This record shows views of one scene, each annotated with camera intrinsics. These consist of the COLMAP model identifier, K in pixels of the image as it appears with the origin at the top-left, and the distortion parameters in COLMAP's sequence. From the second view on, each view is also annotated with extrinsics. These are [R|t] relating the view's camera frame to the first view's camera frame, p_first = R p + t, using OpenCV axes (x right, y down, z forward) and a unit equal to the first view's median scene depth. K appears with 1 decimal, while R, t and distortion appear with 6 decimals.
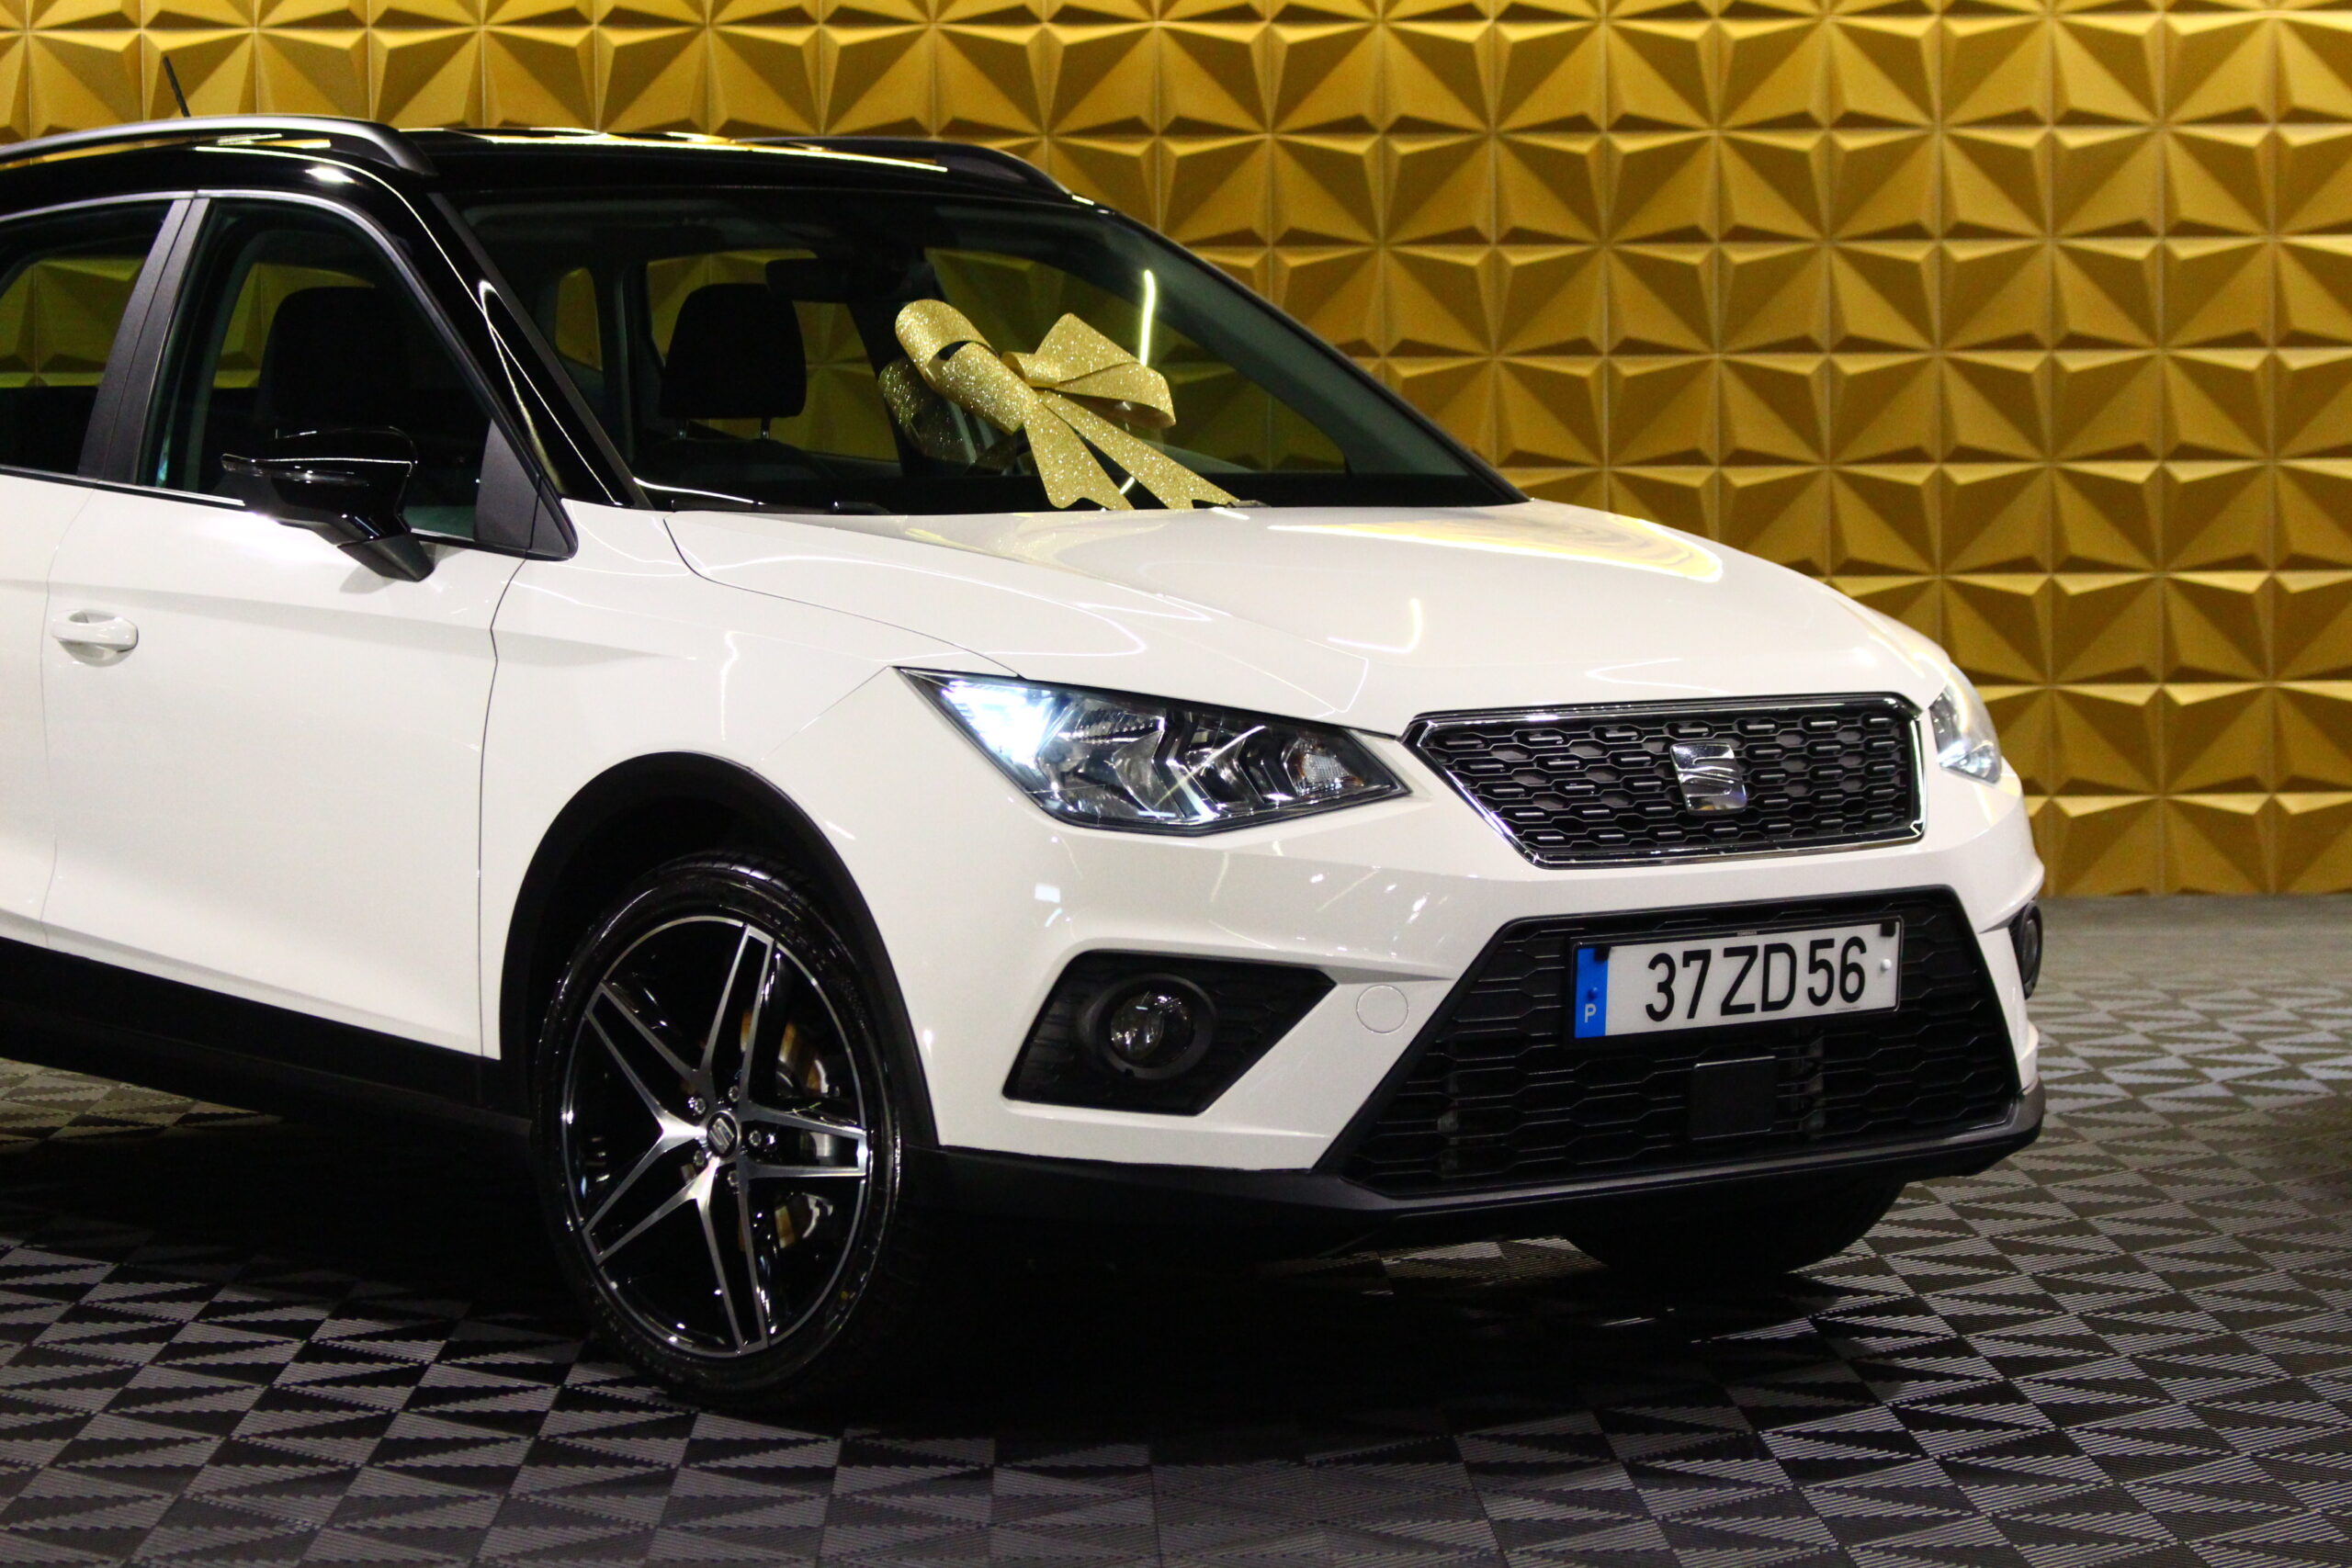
lens RADIAL K [[5936.8, 0, 1176.0], [0, 5936.8, 784.0], [0, 0, 1]] dist [0.041139, 0.220316]
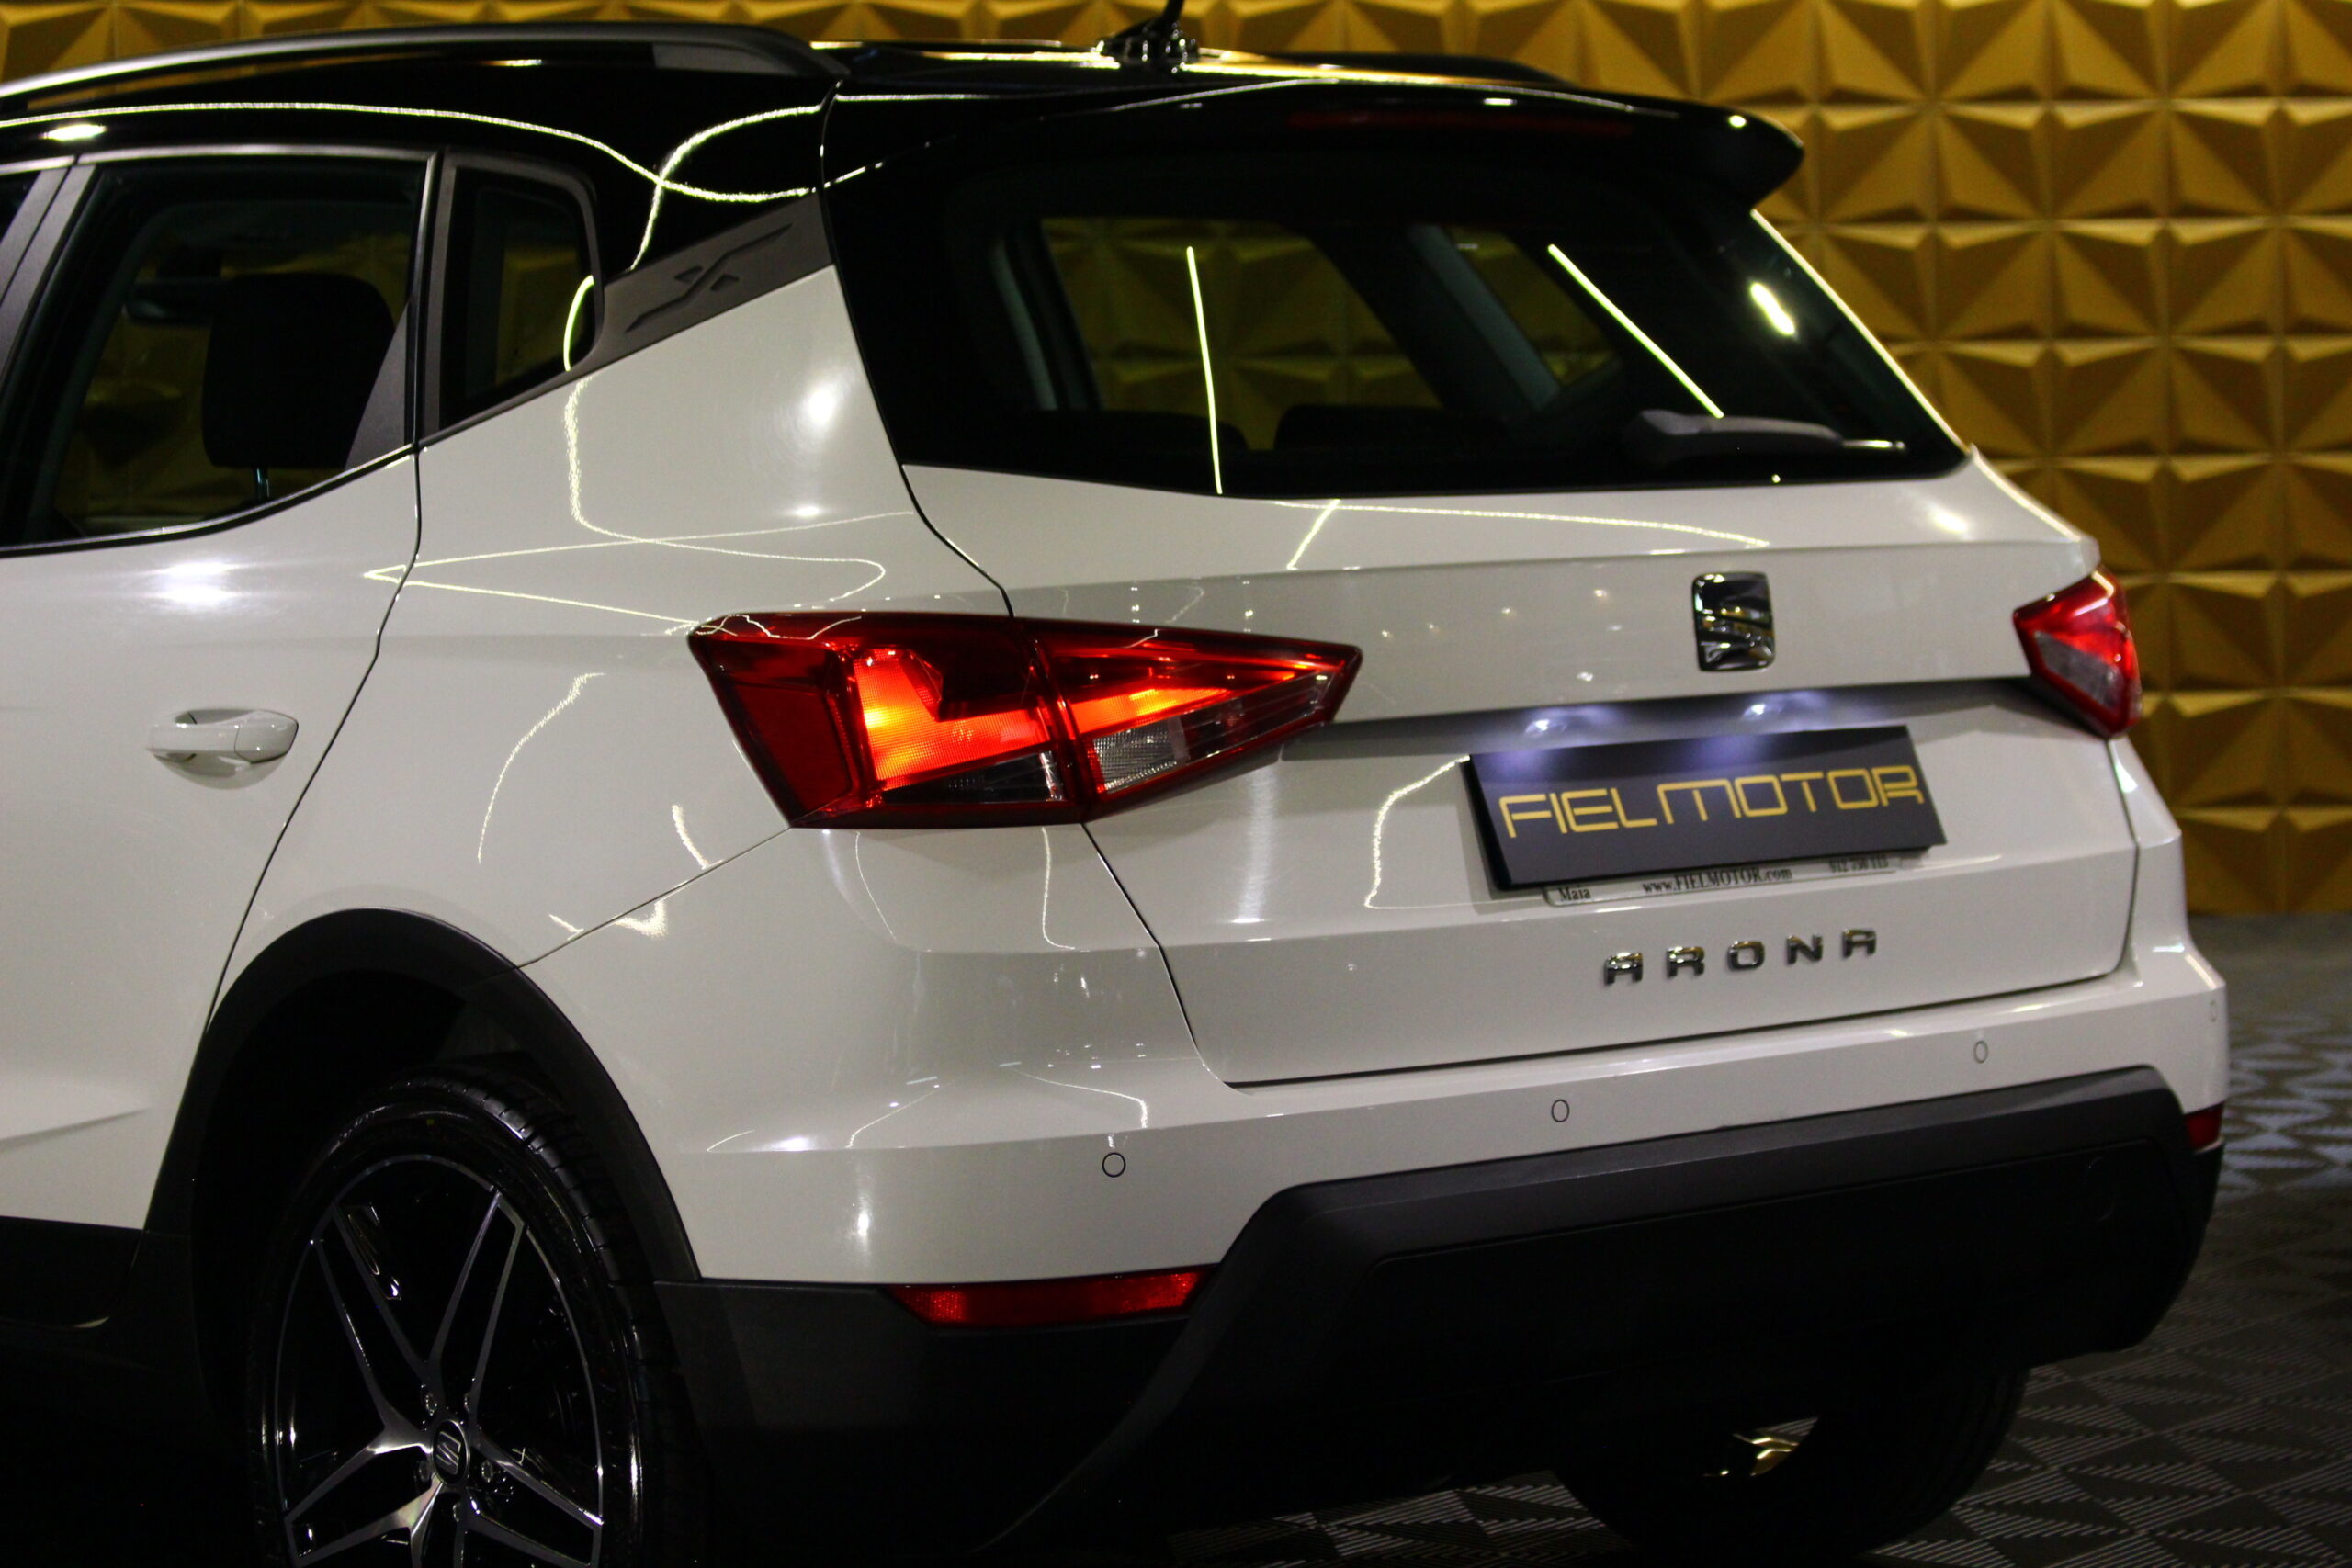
lens RADIAL K [[4953.8, 0, 1176.0], [0, 4953.8, 784.0], [0, 0, 1]] dist [0.035090, 0.030625]
pose [[0.996012, -0.014342, 0.088063, -0.040246], [0.012992, 0.999790, 0.015879, -0.030463], [-0.088272, -0.014671, 0.995988, 0.399172]]
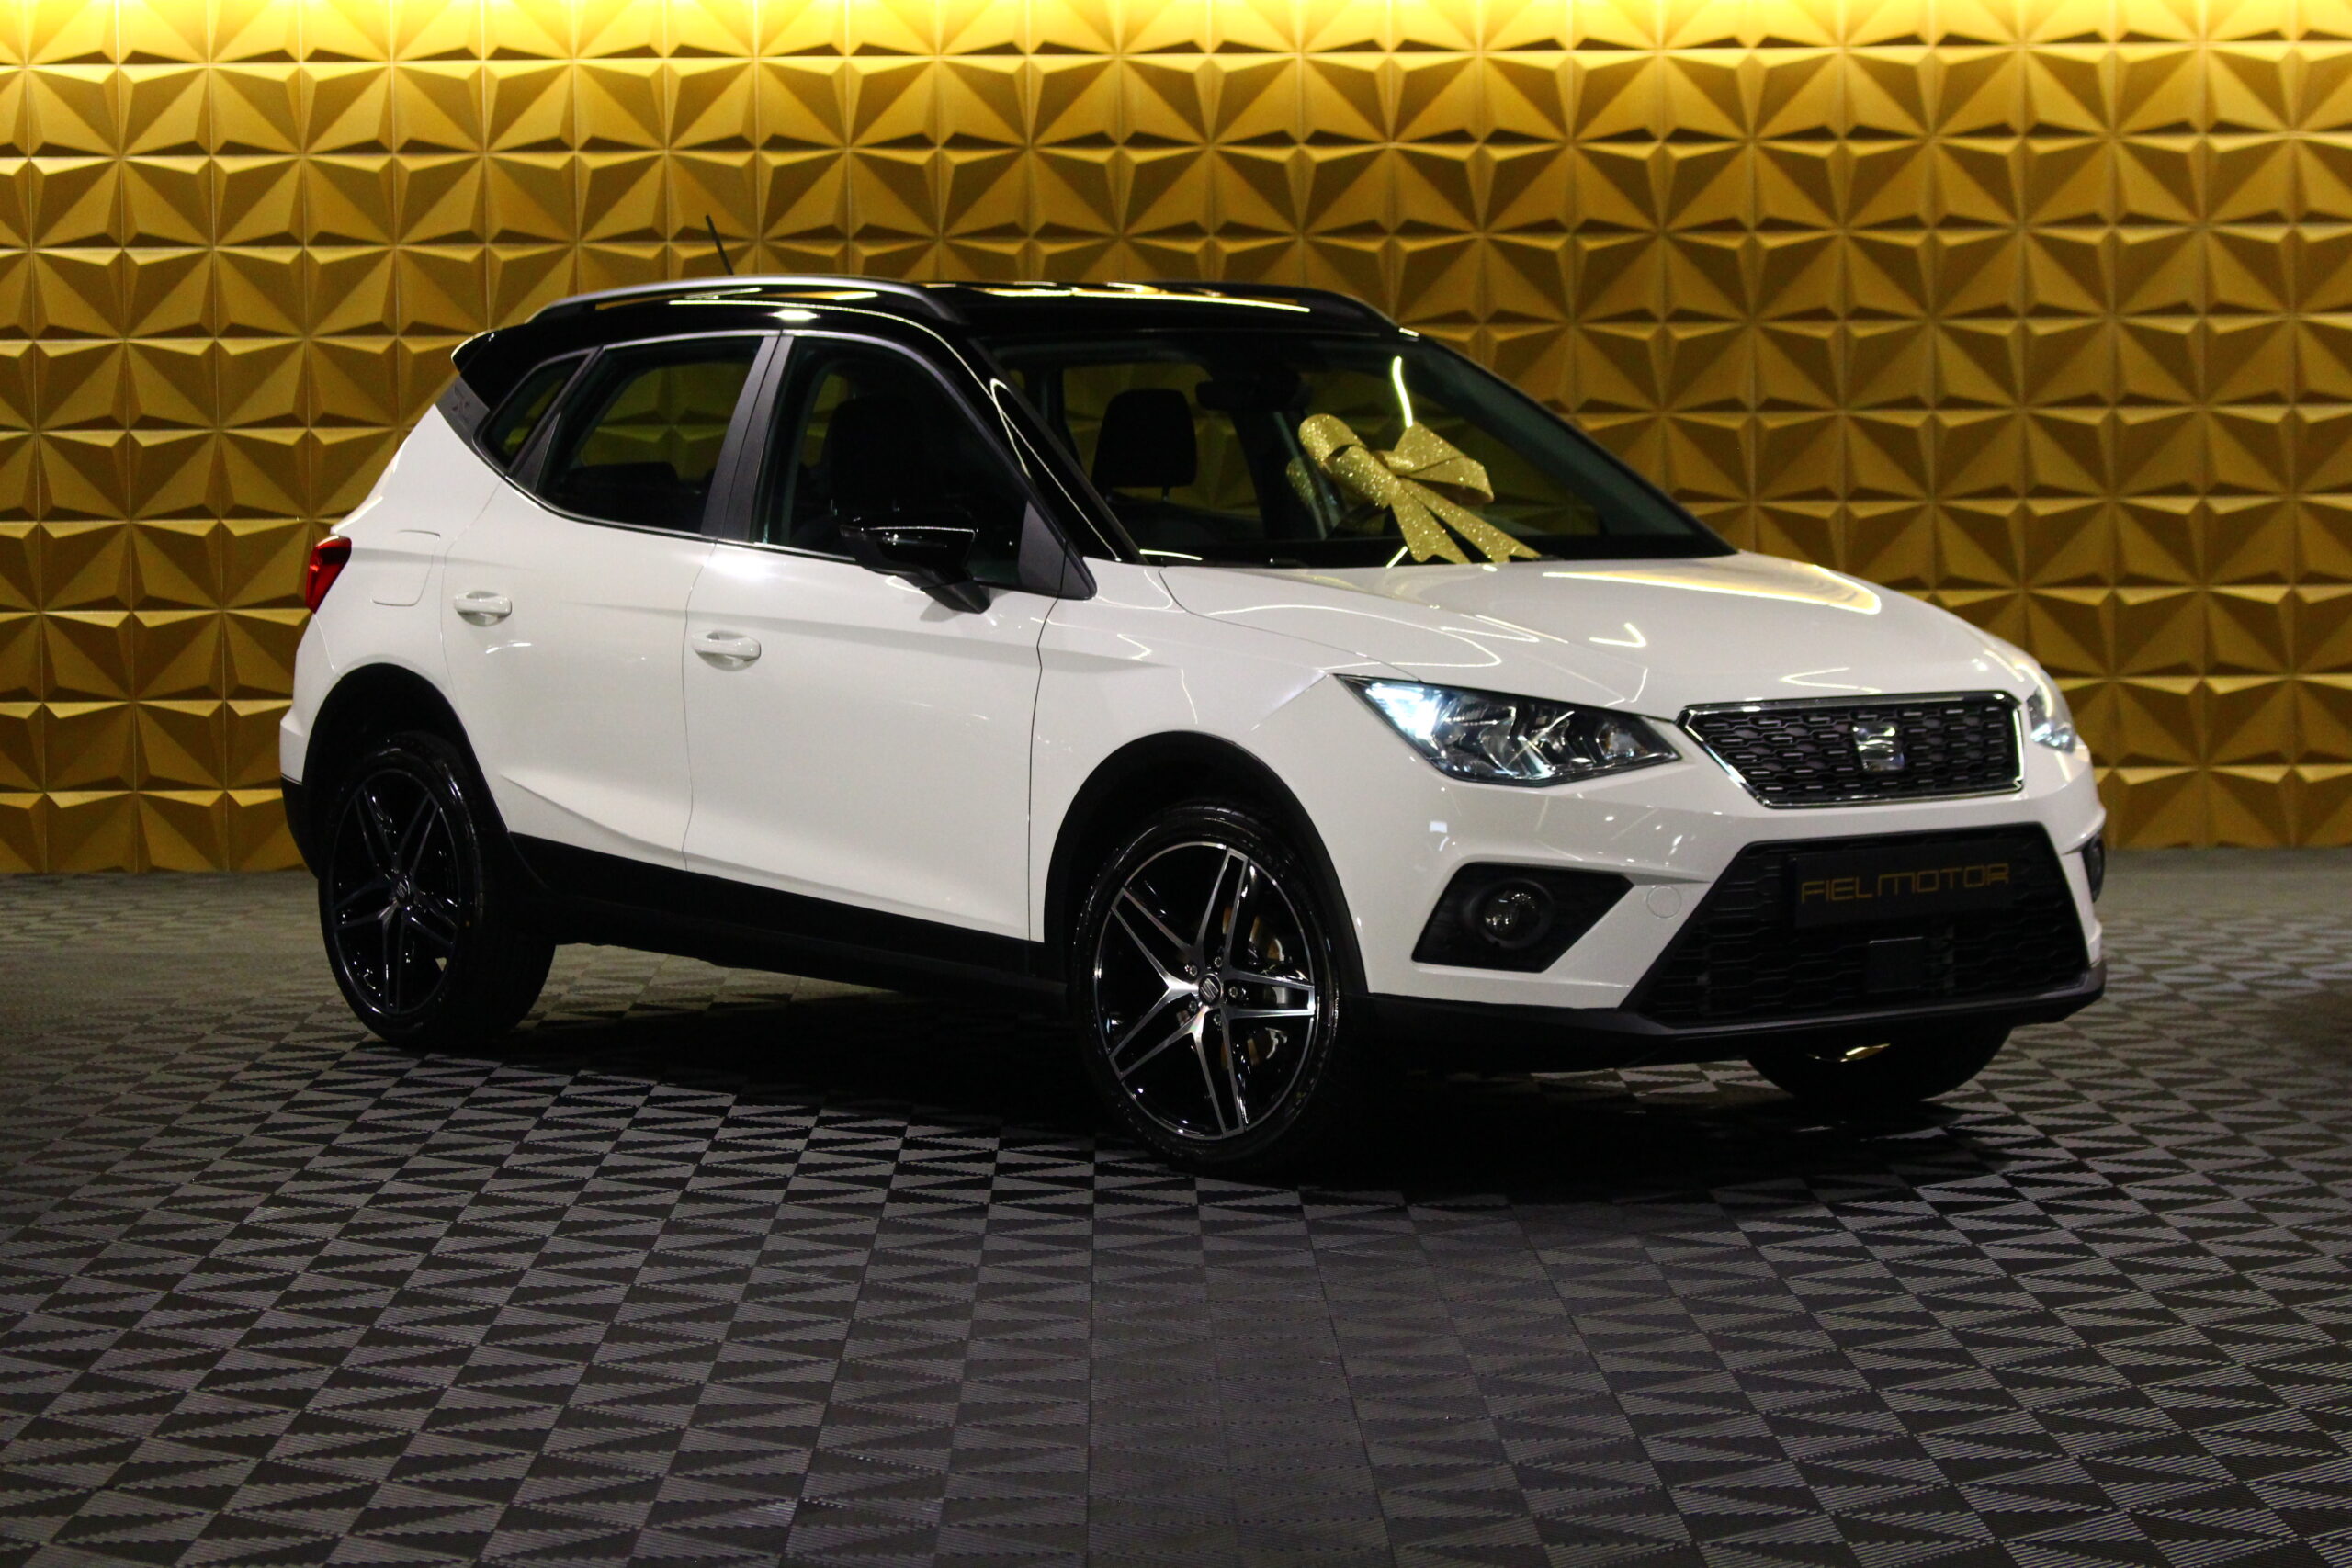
lens RADIAL K [[5936.8, 0, 1176.0], [0, 5936.8, 784.0], [0, 0, 1]] dist [0.041139, 0.220316]
pose [[0.999942, -0.000208, -0.010802, -0.059667], [0.000242, 0.999995, 0.003129, 0.002702], [0.010801, -0.003131, 0.999937, -0.414918]]
